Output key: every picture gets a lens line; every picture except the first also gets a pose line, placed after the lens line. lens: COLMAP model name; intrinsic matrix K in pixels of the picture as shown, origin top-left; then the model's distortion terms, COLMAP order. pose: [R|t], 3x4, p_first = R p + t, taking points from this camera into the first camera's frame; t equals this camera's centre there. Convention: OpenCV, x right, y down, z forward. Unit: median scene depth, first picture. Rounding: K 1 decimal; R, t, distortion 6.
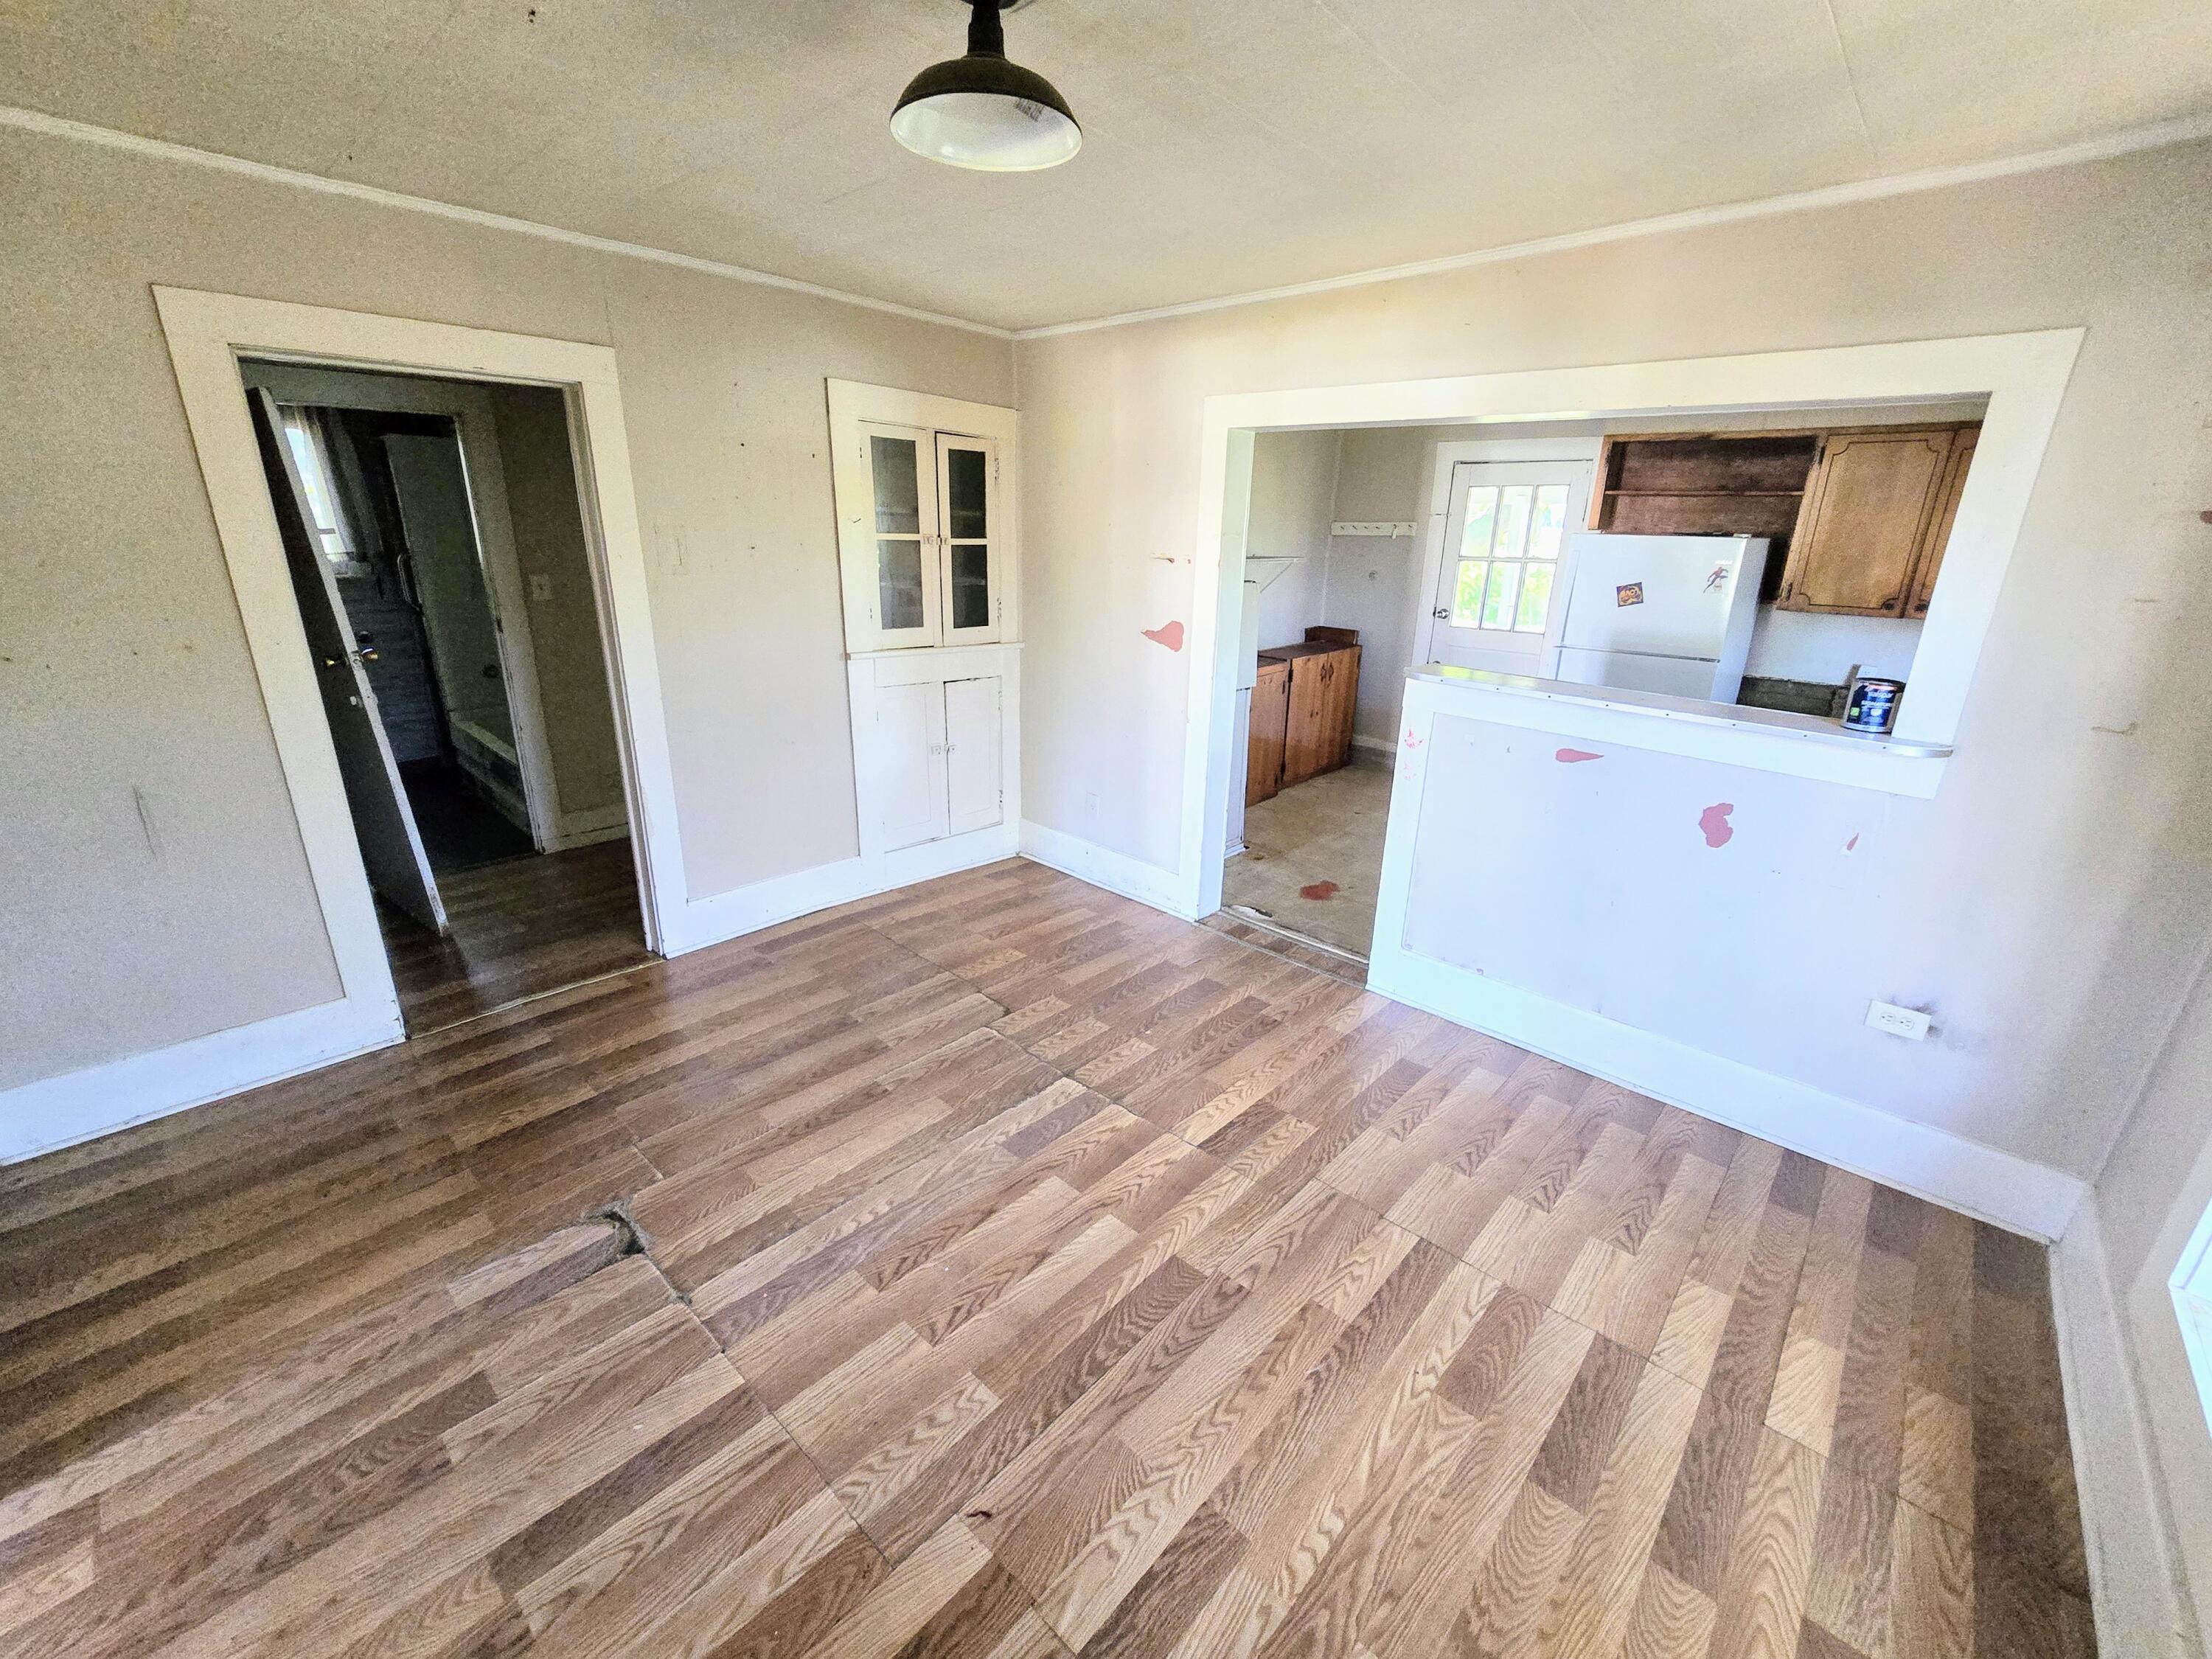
lens RADIAL K [[898.0, 0, 1113.9], [0, 898.0, 824.2], [0, 0, 1]] dist [0.000410, -0.000011]
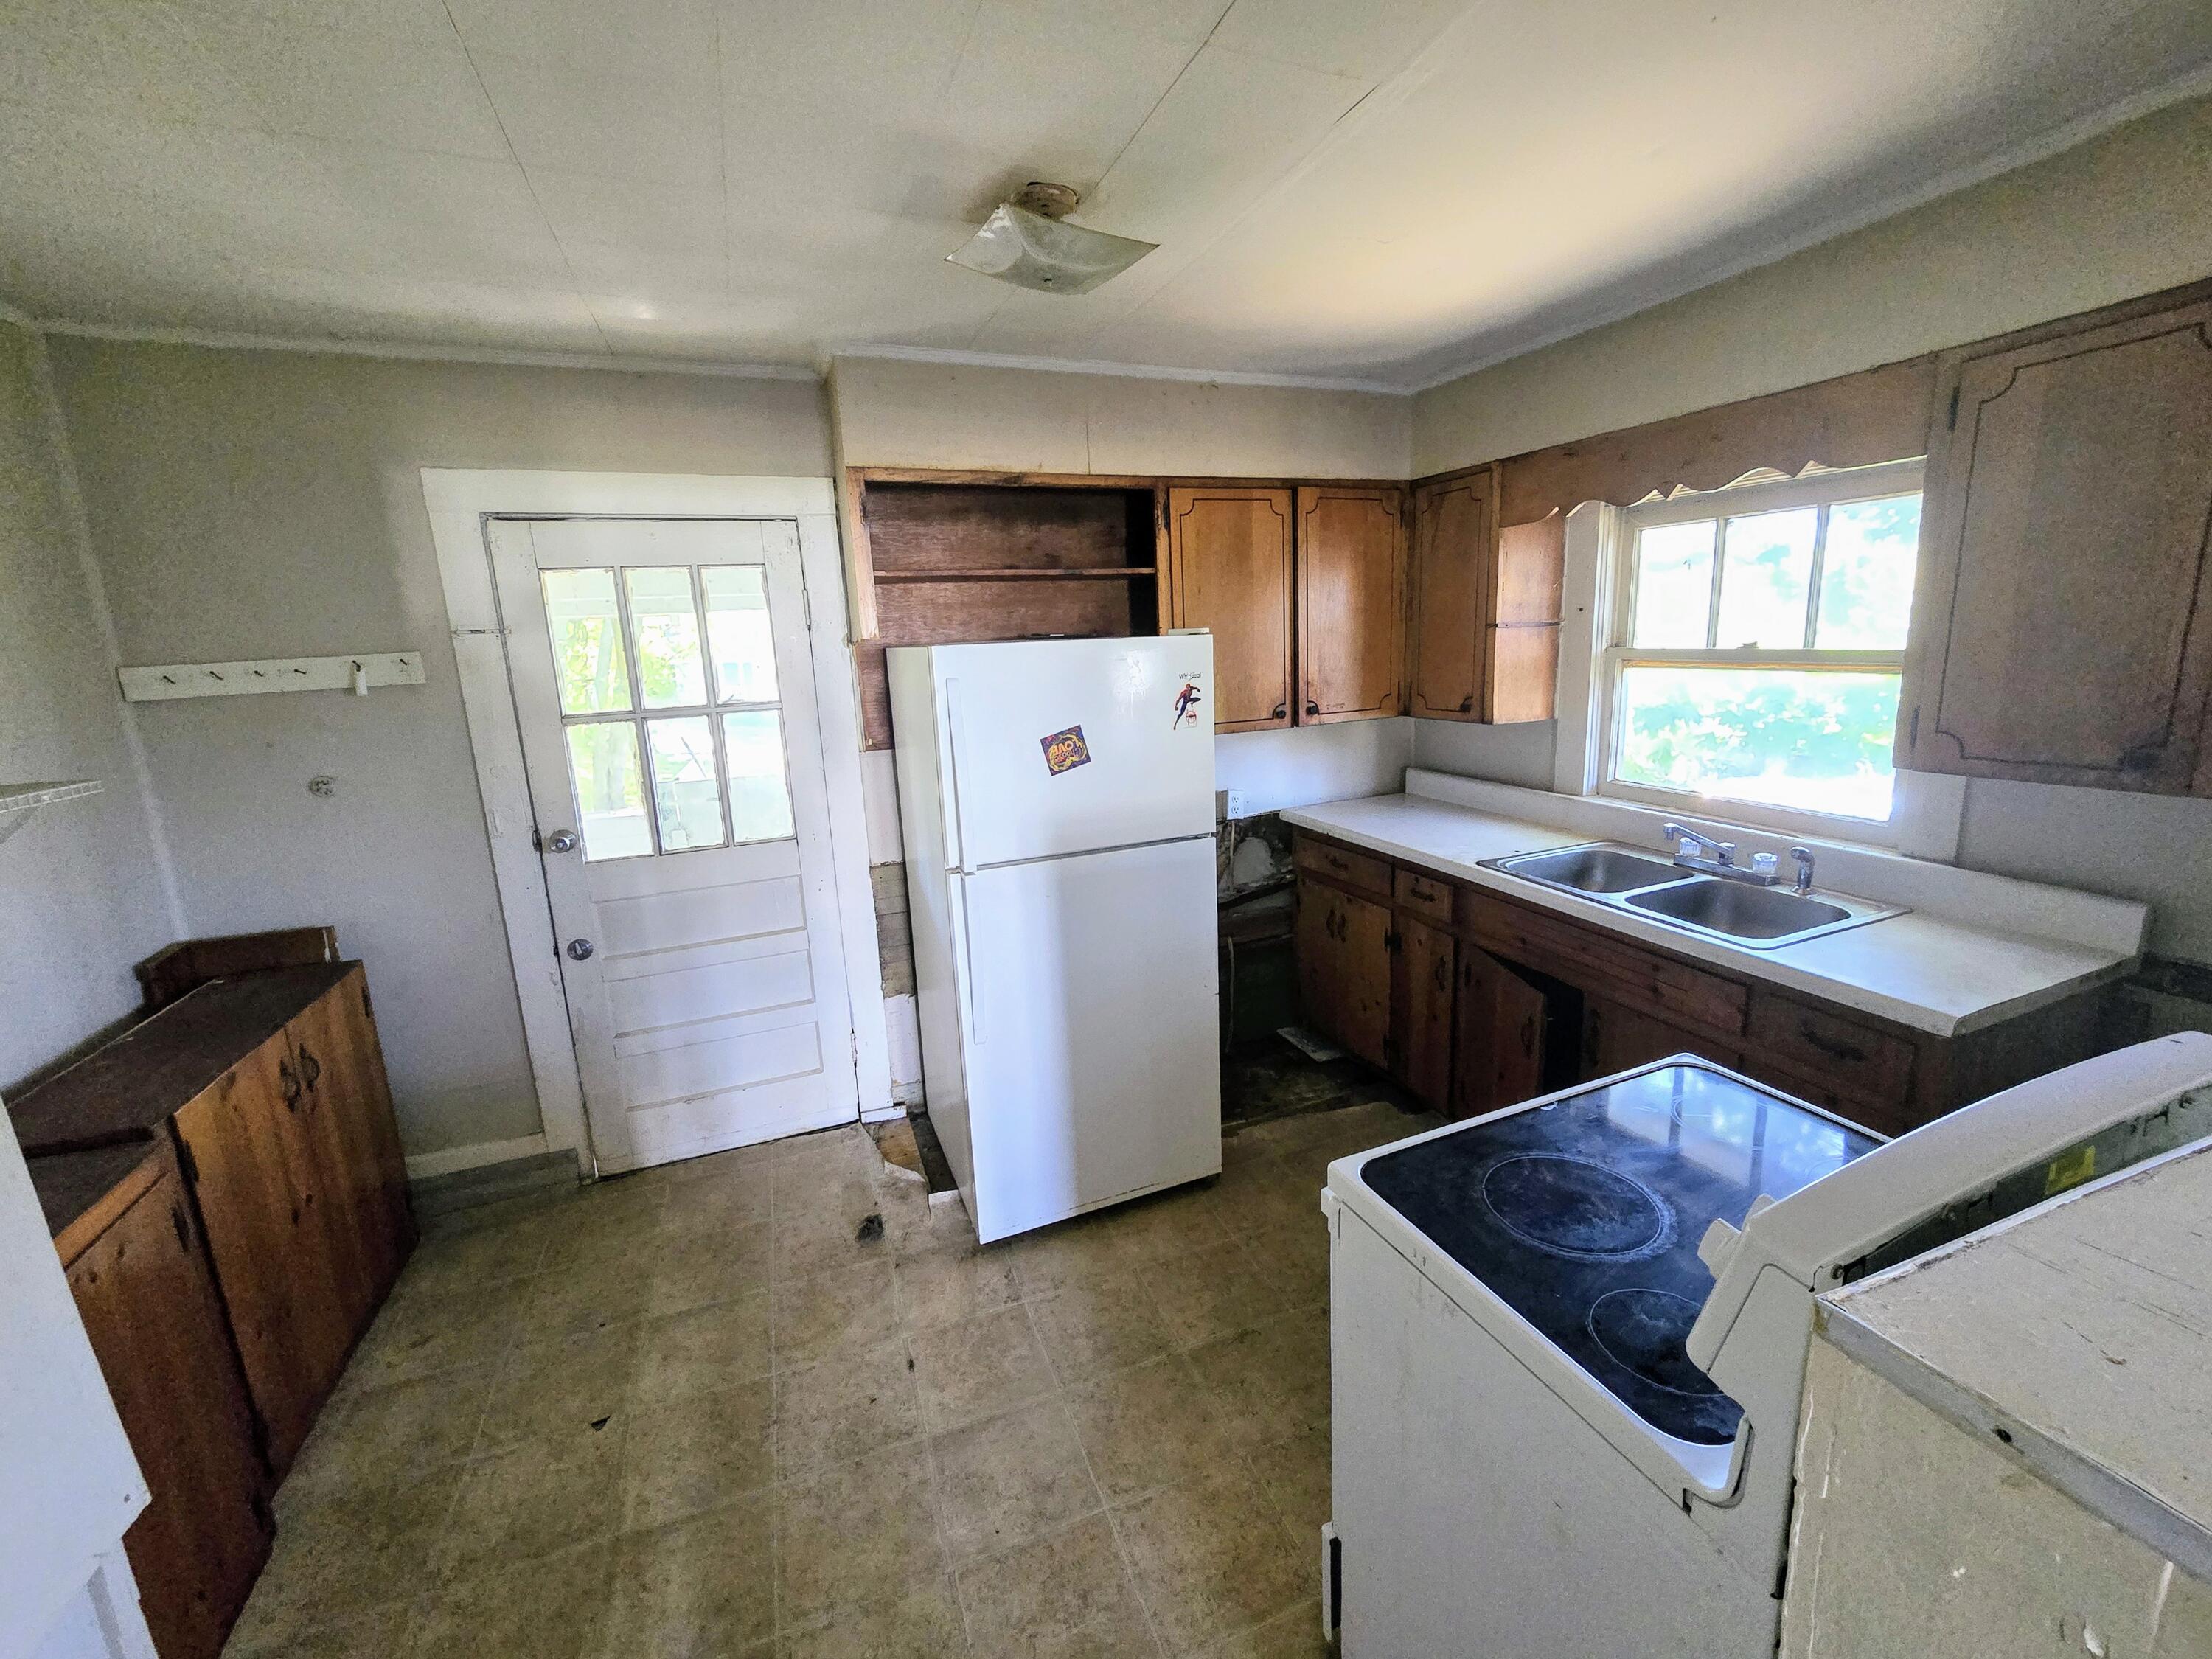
lens RADIAL K [[898.0, 0, 1113.9], [0, 898.0, 824.2], [0, 0, 1]] dist [0.000410, -0.000011]
pose [[0.417337, -0.221475, 0.881351, 0.092540], [0.340000, 0.937464, 0.074579, -0.196327], [-0.842751, 0.268535, 0.466540, 0.596691]]
